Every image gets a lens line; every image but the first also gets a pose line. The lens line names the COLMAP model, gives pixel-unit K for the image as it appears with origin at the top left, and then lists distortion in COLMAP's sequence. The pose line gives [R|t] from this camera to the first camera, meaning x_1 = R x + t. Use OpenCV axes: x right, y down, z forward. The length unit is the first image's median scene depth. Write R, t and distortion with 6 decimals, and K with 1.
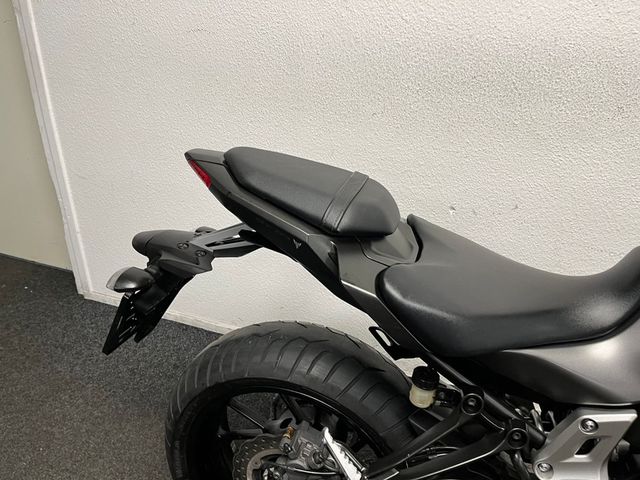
lens RADIAL K [[479.9, 0, 319.3], [0, 479.9, 237.0], [0, 0, 1]] dist [0.055065, -0.083487]
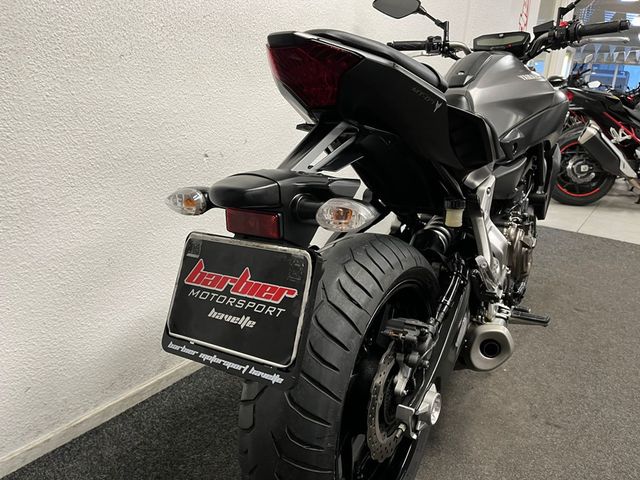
lens RADIAL K [[479.9, 0, 320.1], [0, 479.9, 239.5], [0, 0, 1]] dist [0.055065, -0.083487]
pose [[0.244385, -0.306546, 0.919949, -0.734886], [0.375423, 0.904638, 0.201713, -0.017805], [-0.894055, 0.296074, 0.336164, 0.593393]]
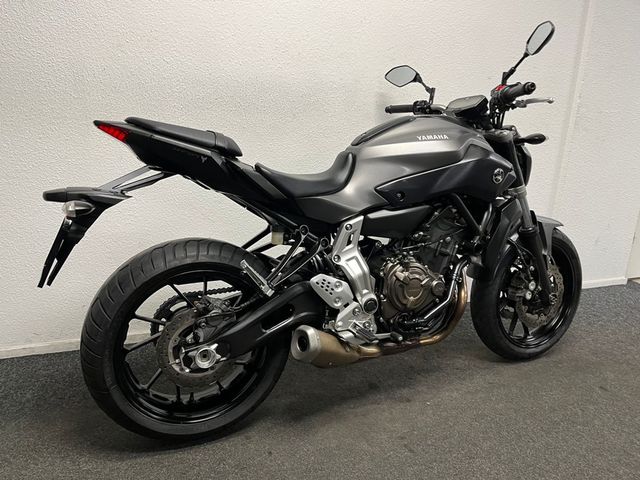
lens RADIAL K [[479.9, 0, 317.1], [0, 479.9, 240.2], [0, 0, 1]] dist [0.055065, -0.083487]
pose [[0.730765, -0.162111, 0.663100, -0.591587], [0.271613, 0.960238, -0.064576, 0.324016], [-0.626265, 0.227296, 0.745740, -0.306315]]
